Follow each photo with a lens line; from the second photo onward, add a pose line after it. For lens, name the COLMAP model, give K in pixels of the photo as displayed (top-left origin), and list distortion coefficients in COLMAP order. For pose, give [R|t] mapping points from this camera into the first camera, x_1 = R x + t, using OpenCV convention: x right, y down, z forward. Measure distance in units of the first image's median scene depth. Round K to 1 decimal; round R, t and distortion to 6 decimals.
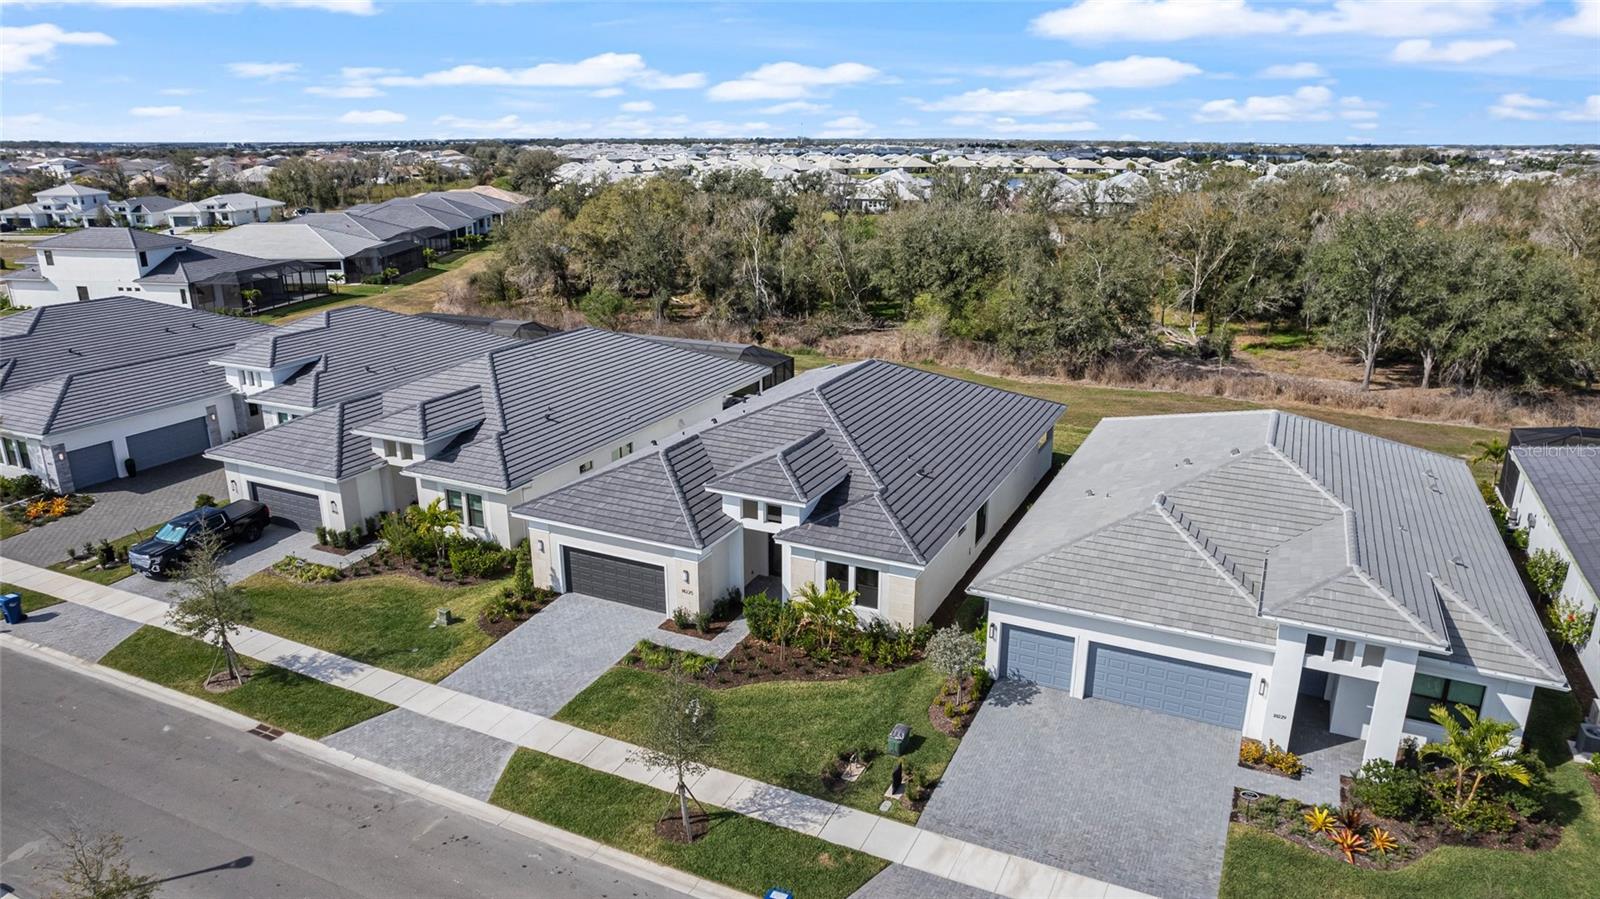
lens RADIAL K [[1025.8, 0, 800.0], [0, 1025.8, 449.5], [0, 0, 1]] dist [-0.028707, 0.003631]
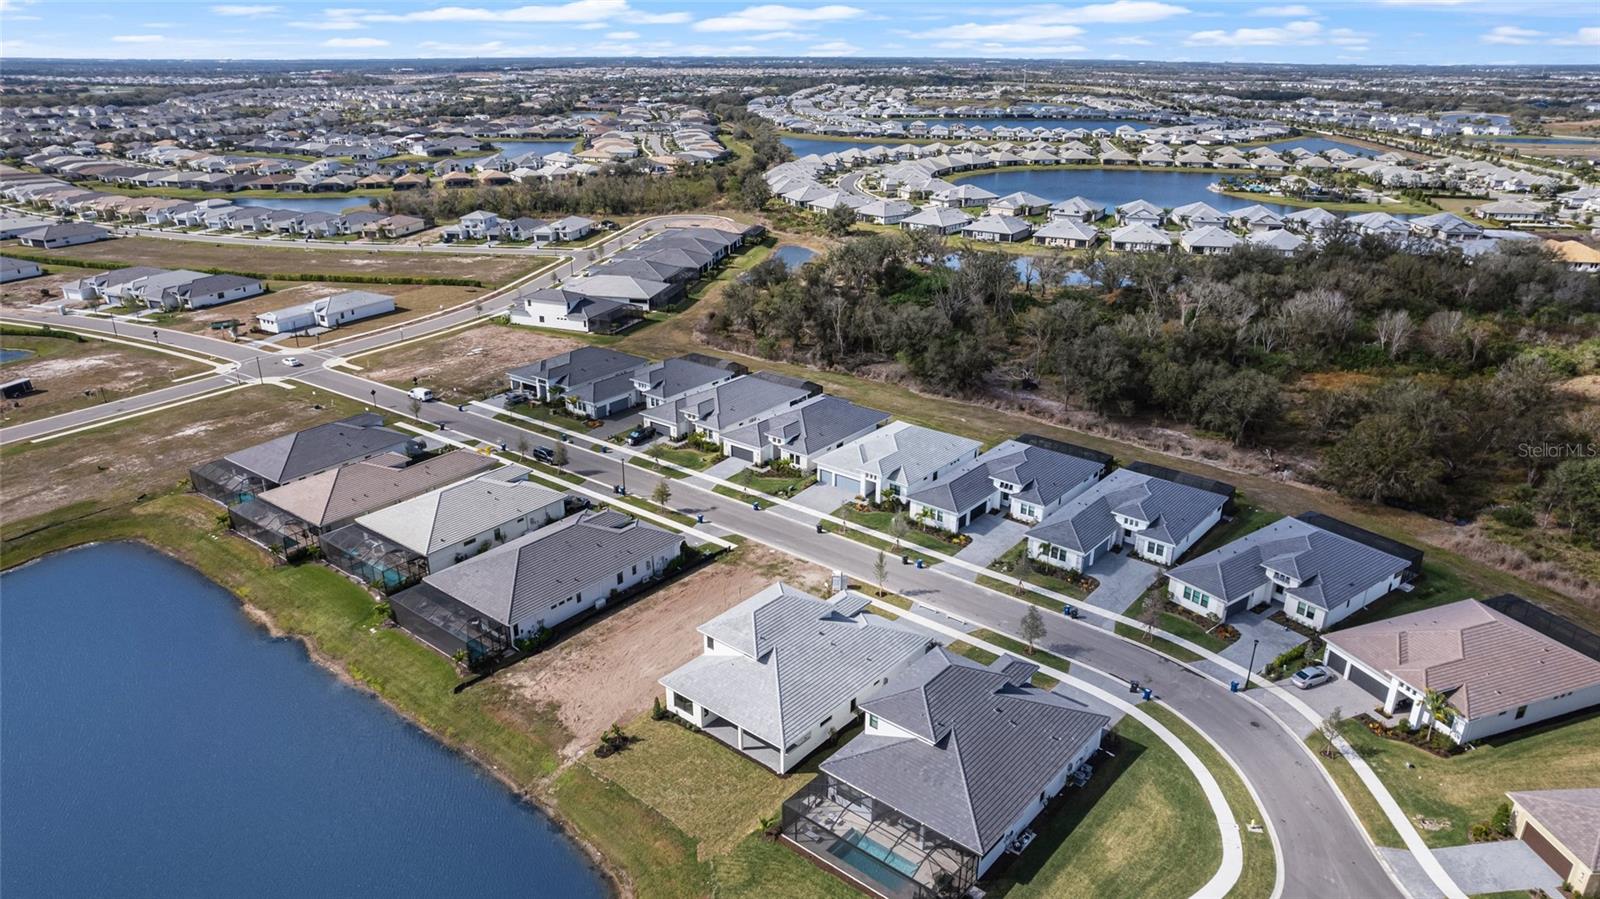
lens RADIAL K [[1025.8, 0, 800.0], [0, 1025.8, 449.5], [0, 0, 1]] dist [-0.028707, 0.003631]
pose [[0.976315, 0.083176, -0.199726, 0.849097], [-0.068144, 0.994381, 0.081006, -0.237330], [0.205342, -0.065477, 0.976498, -2.920355]]
